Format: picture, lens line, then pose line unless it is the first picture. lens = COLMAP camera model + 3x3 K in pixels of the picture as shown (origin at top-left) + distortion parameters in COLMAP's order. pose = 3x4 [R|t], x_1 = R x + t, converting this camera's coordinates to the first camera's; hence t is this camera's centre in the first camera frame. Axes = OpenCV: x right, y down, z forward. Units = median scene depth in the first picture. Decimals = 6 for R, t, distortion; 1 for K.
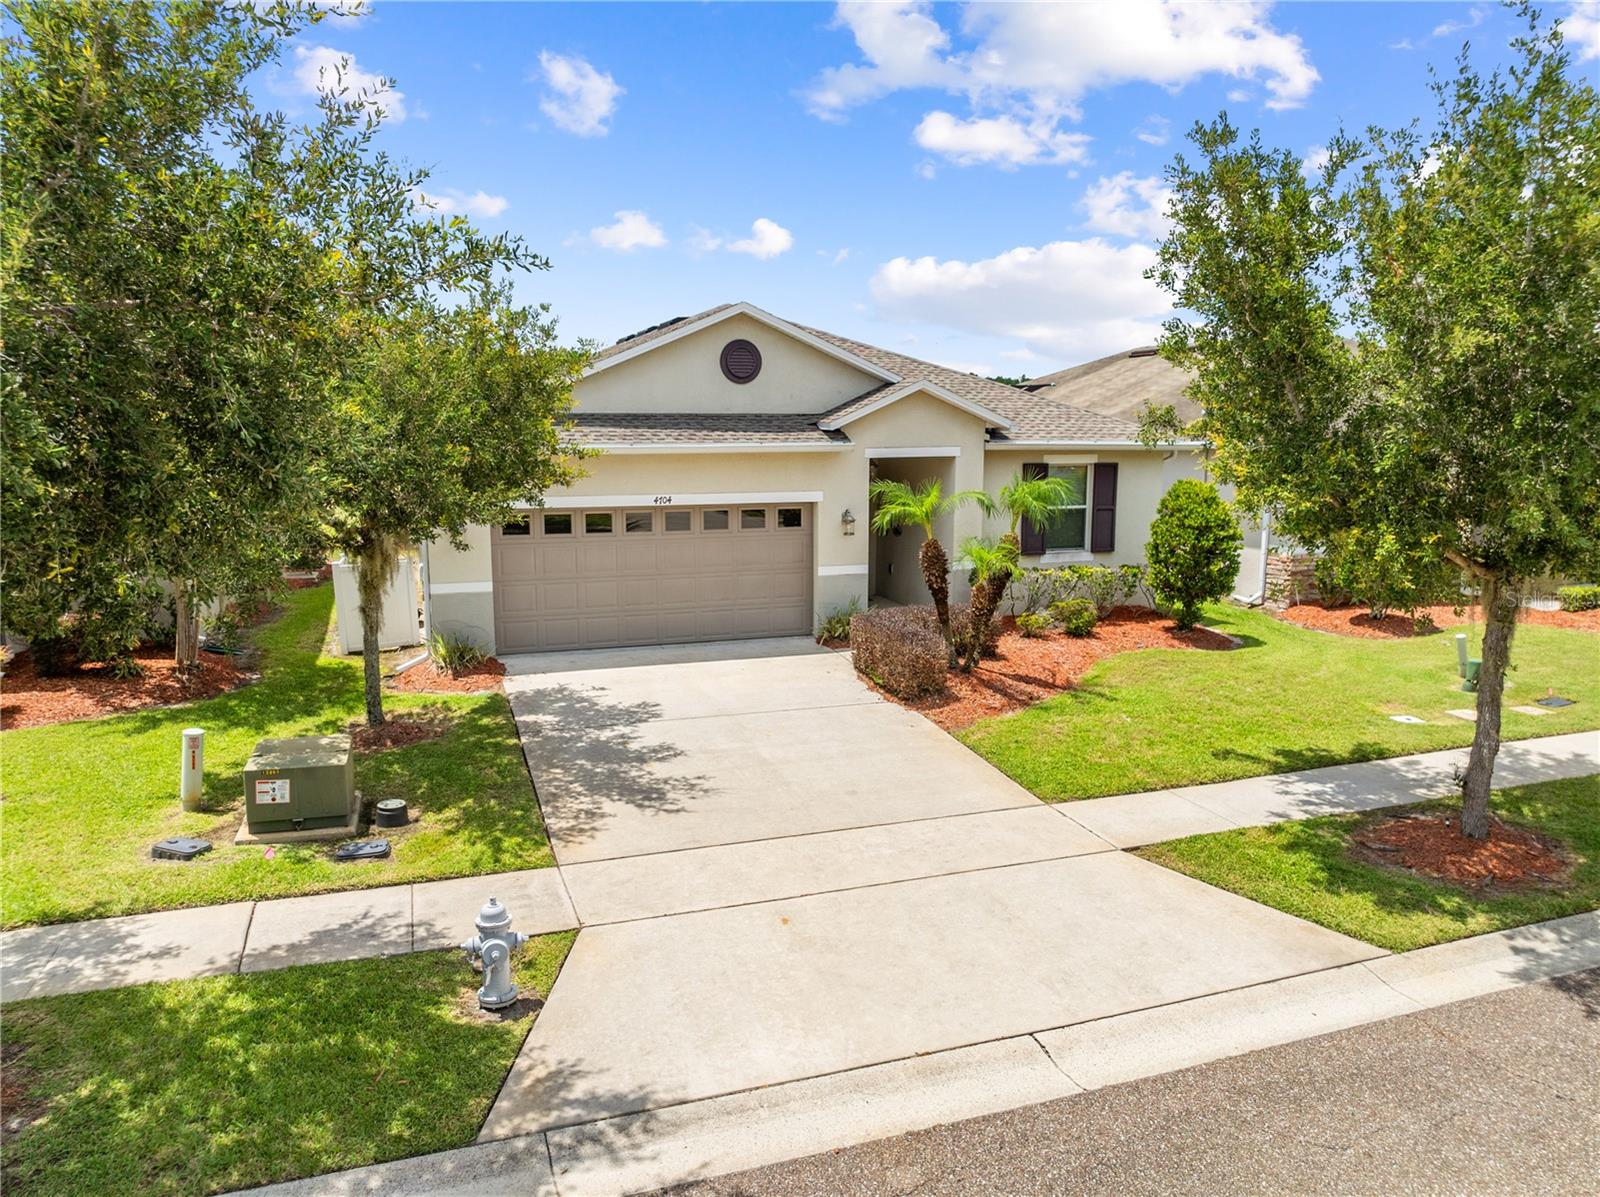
lens RADIAL K [[1127.4, 0, 805.6], [0, 1127.4, 593.0], [0, 0, 1]] dist [-0.044305, 0.010520]
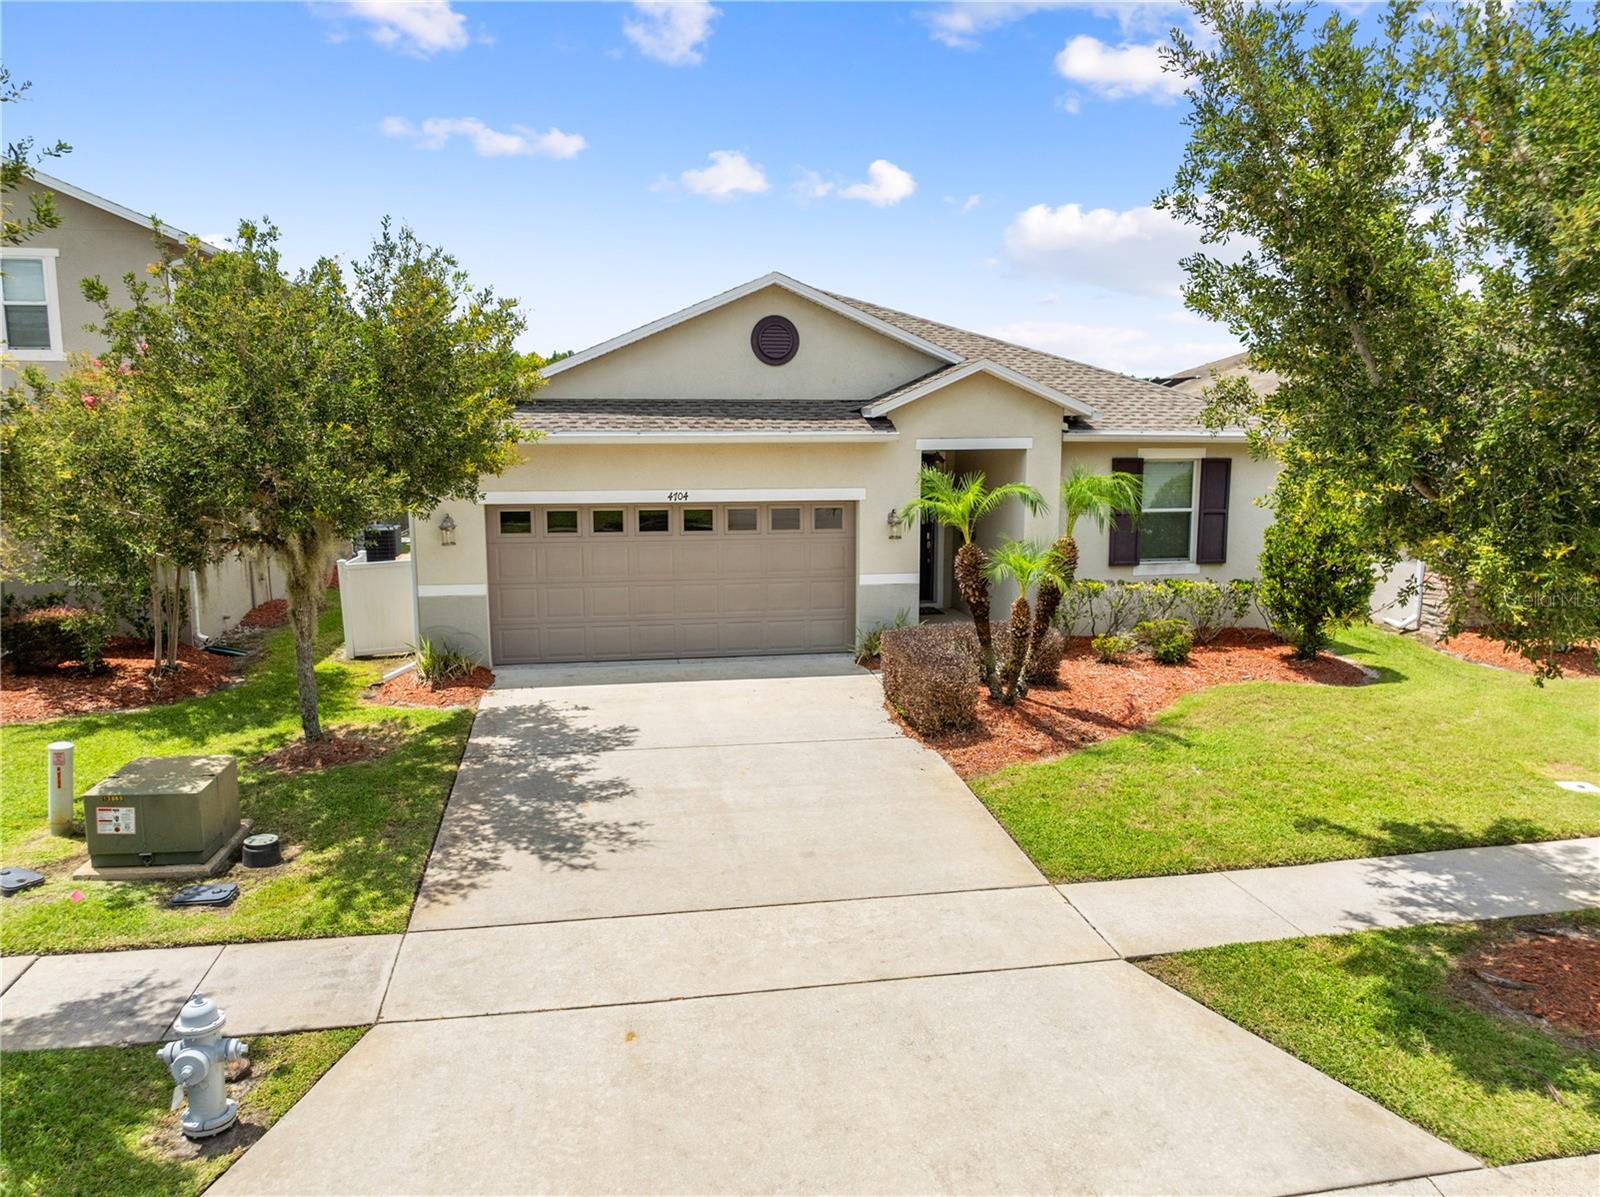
lens RADIAL K [[1127.4, 0, 807.6], [0, 1127.4, 591.1], [0, 0, 1]] dist [-0.044305, 0.010520]
pose [[0.987588, 0.021083, -0.155646, 0.138445], [-0.022243, 0.999736, -0.005713, -0.006054], [0.155485, 0.009104, 0.987796, 0.170803]]
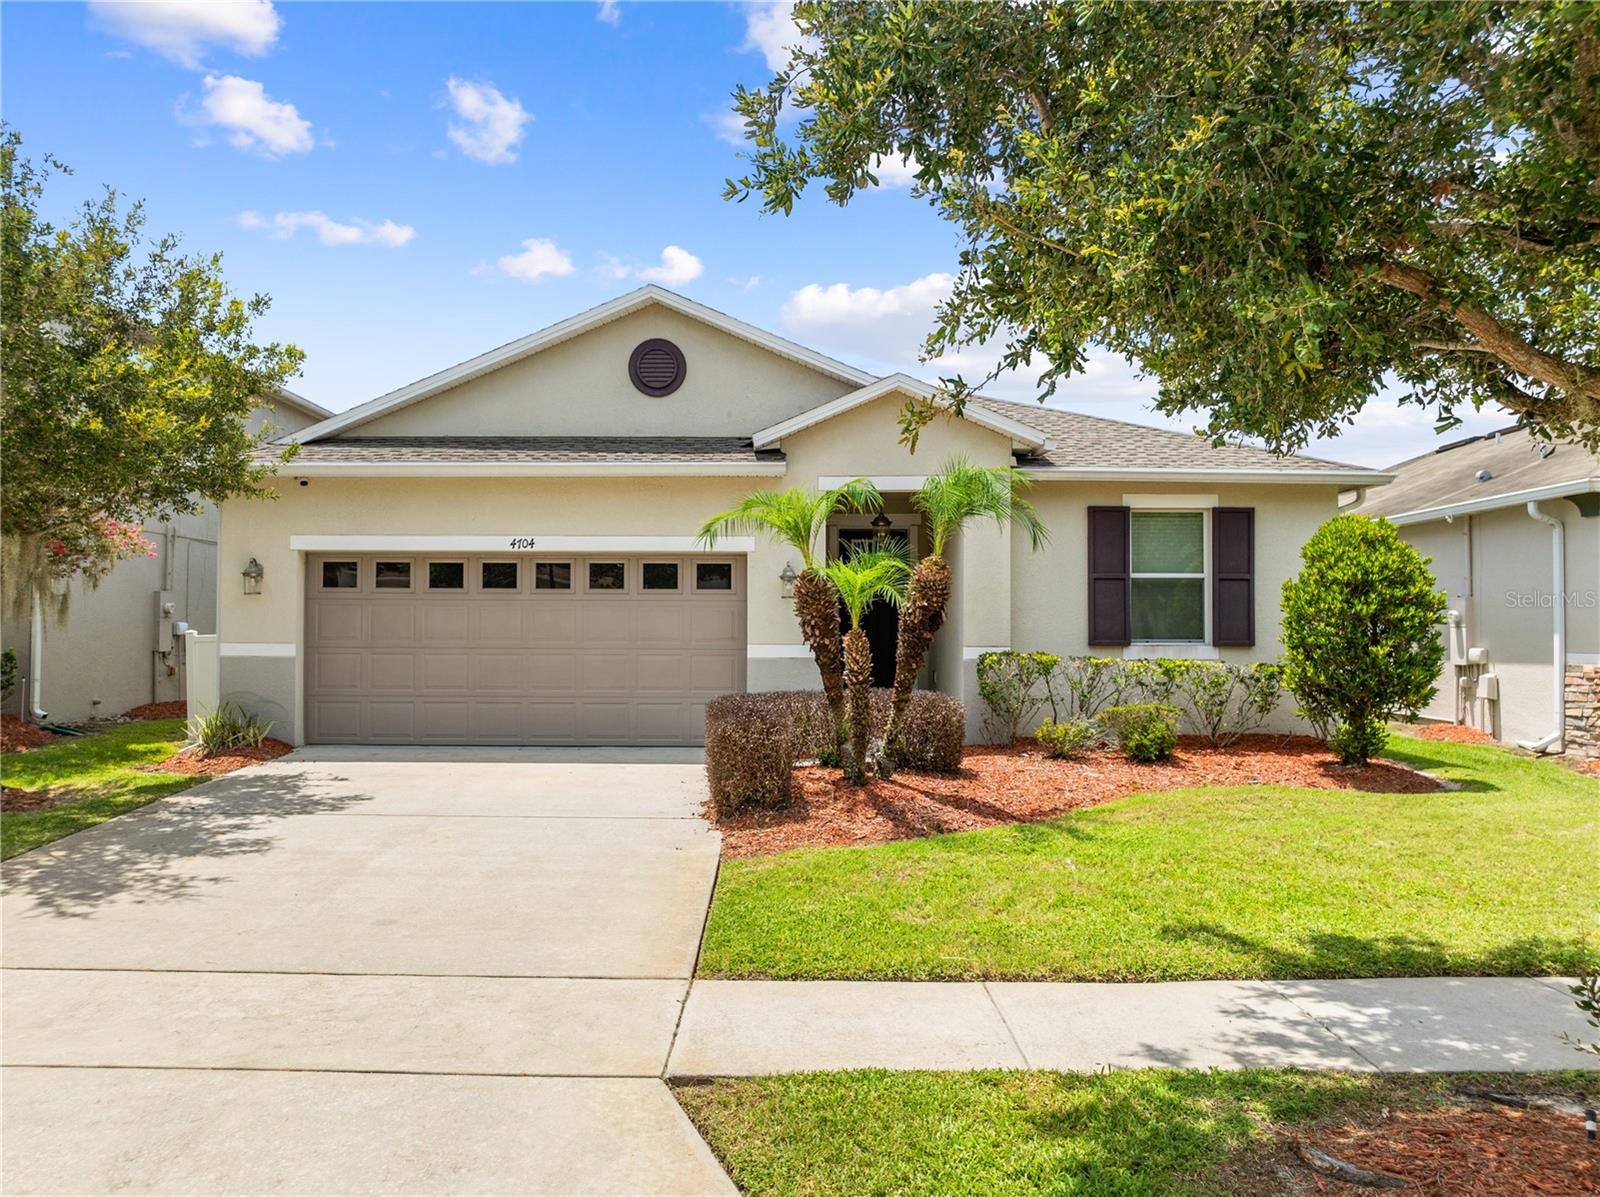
lens RADIAL K [[1175.1, 0, 792.4], [0, 1175.1, 602.7], [0, 0, 1]] dist [-0.040809, 0.007504]
pose [[0.942433, -0.007186, -0.334317, 0.361036], [-0.052140, 0.984383, -0.168142, 0.092402], [0.330305, 0.175894, 0.927340, 0.430145]]
